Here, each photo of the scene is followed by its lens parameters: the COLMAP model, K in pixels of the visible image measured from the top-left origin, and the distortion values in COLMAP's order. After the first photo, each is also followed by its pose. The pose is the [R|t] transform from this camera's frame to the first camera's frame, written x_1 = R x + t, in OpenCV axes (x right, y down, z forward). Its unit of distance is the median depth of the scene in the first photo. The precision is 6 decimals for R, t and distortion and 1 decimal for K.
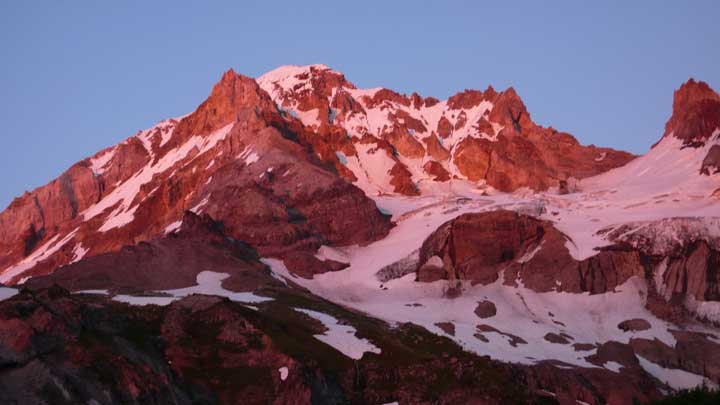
lens RADIAL K [[1541.4, 0, 350.3], [0, 1541.4, 203.3], [0, 0, 1]] dist [0.181517, 0.517653]
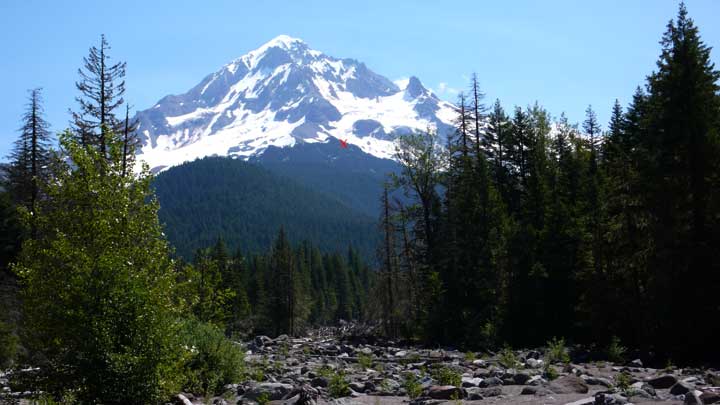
lens RADIAL K [[1541.4, 0, 350.3], [0, 1541.4, 203.3], [0, 0, 1]] dist [0.181517, 0.517653]
pose [[0.978708, 0.081098, 0.188559, -0.534207], [-0.114415, 0.978230, 0.173135, -0.356806], [-0.170413, -0.191022, 0.966680, -2.301759]]
